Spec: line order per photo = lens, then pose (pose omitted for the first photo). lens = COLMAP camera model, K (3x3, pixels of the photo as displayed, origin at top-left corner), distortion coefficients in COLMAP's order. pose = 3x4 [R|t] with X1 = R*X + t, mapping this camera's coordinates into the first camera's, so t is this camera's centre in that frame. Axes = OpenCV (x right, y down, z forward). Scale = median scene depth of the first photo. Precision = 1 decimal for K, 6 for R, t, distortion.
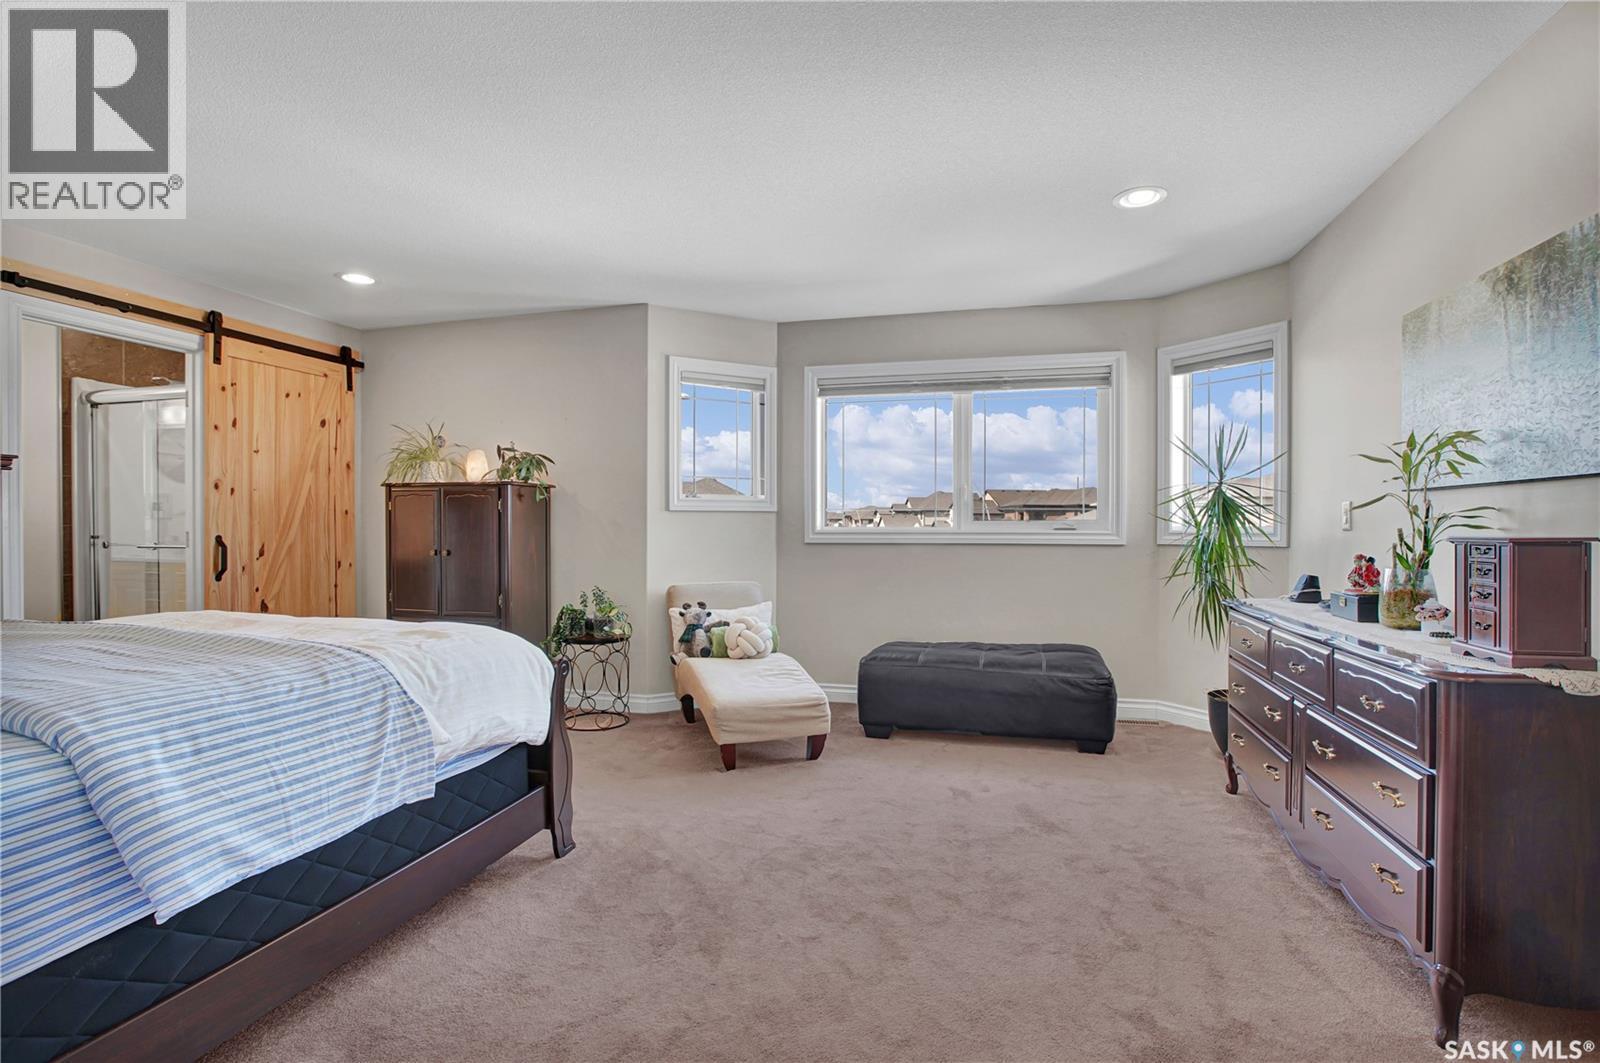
lens RADIAL K [[752.8, 0, 809.7], [0, 752.8, 536.0], [0, 0, 1]] dist [-0.035164, 0.008391]
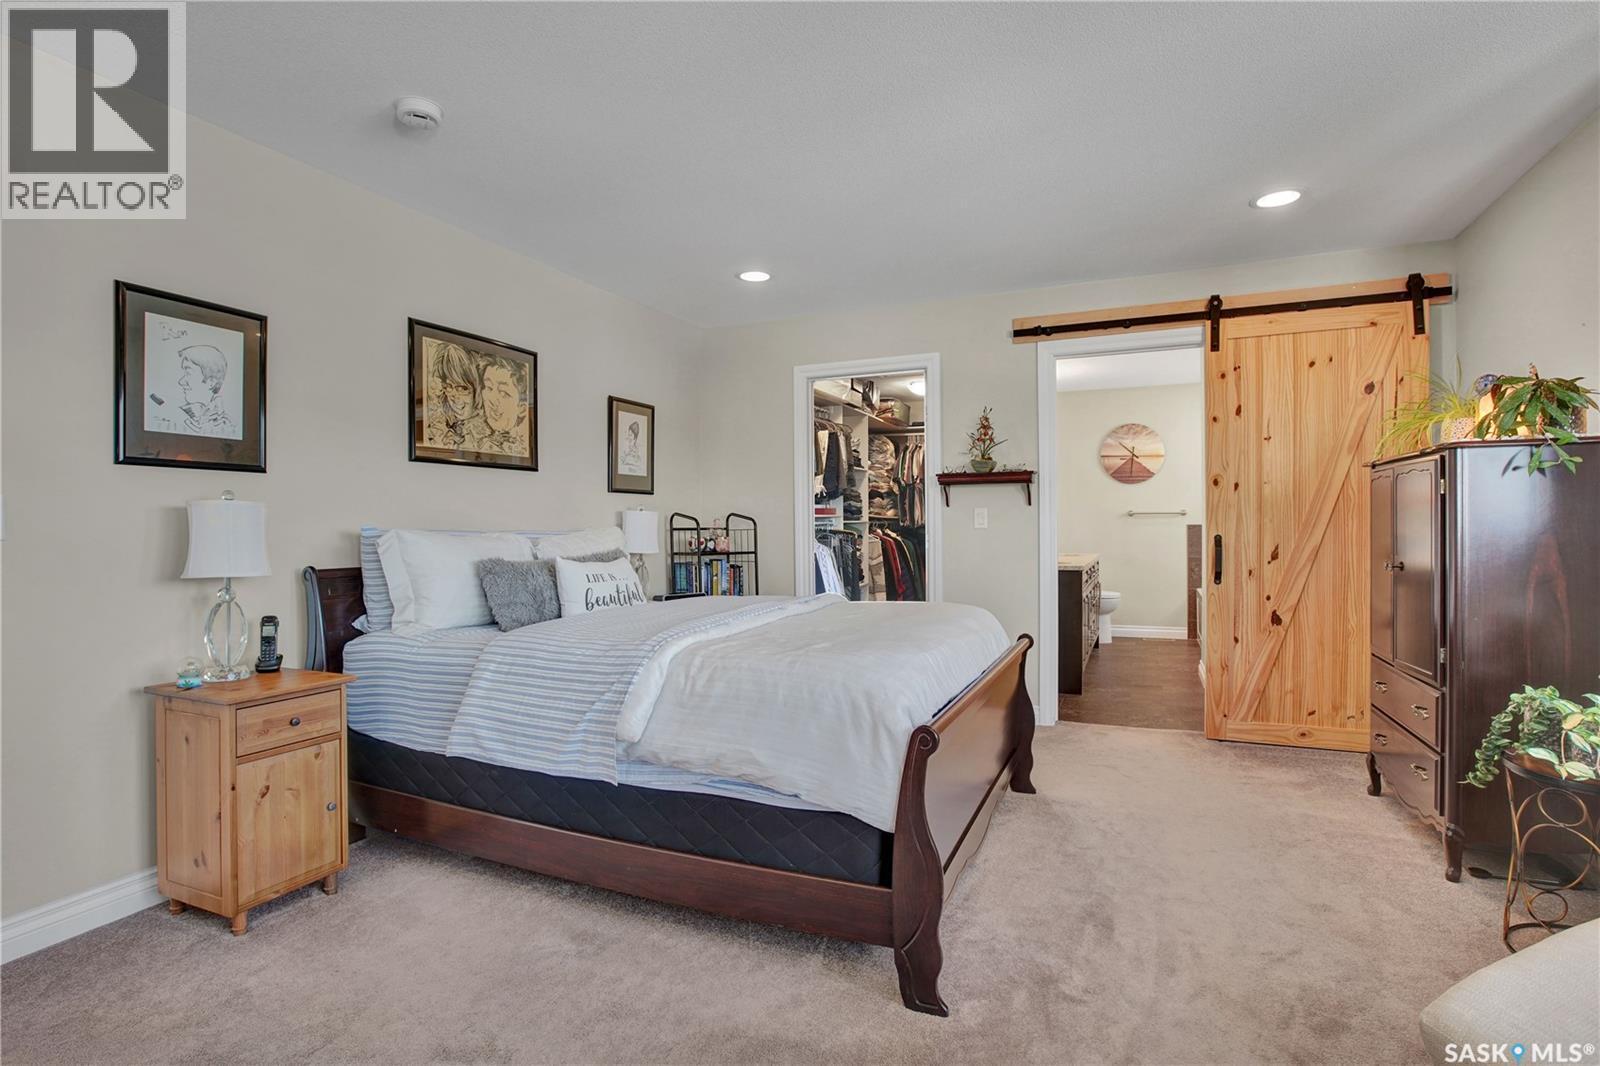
lens RADIAL K [[780.3, 0, 800.0], [0, 780.3, 533.0], [0, 0, 1]] dist [-0.056211, 0.009687]
pose [[-0.173375, 0.005204, -0.984842, 0.235779], [-0.001798, 0.999983, 0.005601, -0.007747], [0.984854, 0.002742, -0.173363, 0.635550]]
